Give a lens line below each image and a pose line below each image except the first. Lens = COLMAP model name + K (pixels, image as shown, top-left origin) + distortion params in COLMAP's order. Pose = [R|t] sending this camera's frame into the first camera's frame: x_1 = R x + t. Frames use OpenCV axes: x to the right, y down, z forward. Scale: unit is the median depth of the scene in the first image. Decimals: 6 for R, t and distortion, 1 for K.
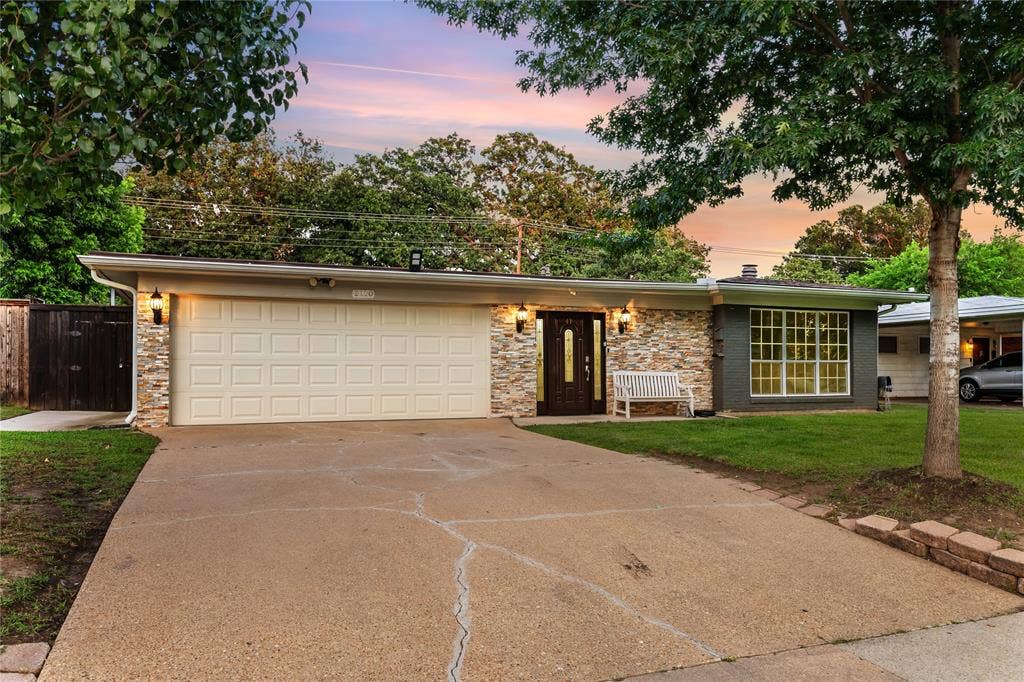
lens RADIAL K [[754.8, 0, 513.8], [0, 754.8, 337.4], [0, 0, 1]] dist [0.001239, -0.000884]
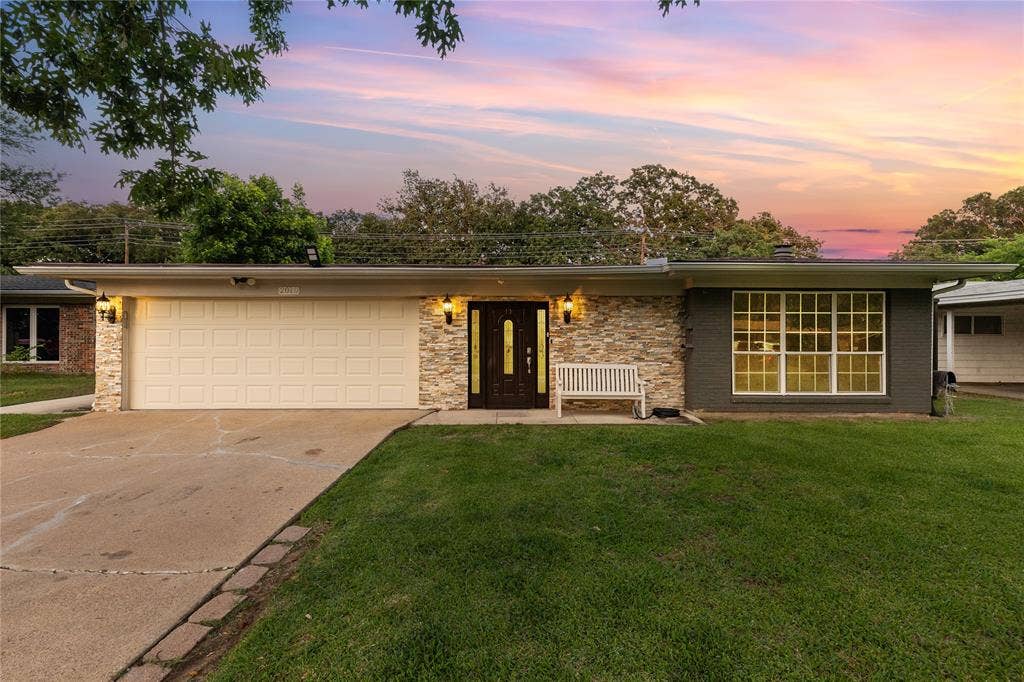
lens RADIAL K [[466.2, 0, 513.7], [0, 466.2, 324.3], [0, 0, 1]] dist [0.011041, -0.002812]
pose [[0.928514, -0.007658, -0.371217, 0.294160], [0.014533, 0.999771, 0.015725, -0.013943], [0.371012, -0.019996, 0.928413, 0.435731]]
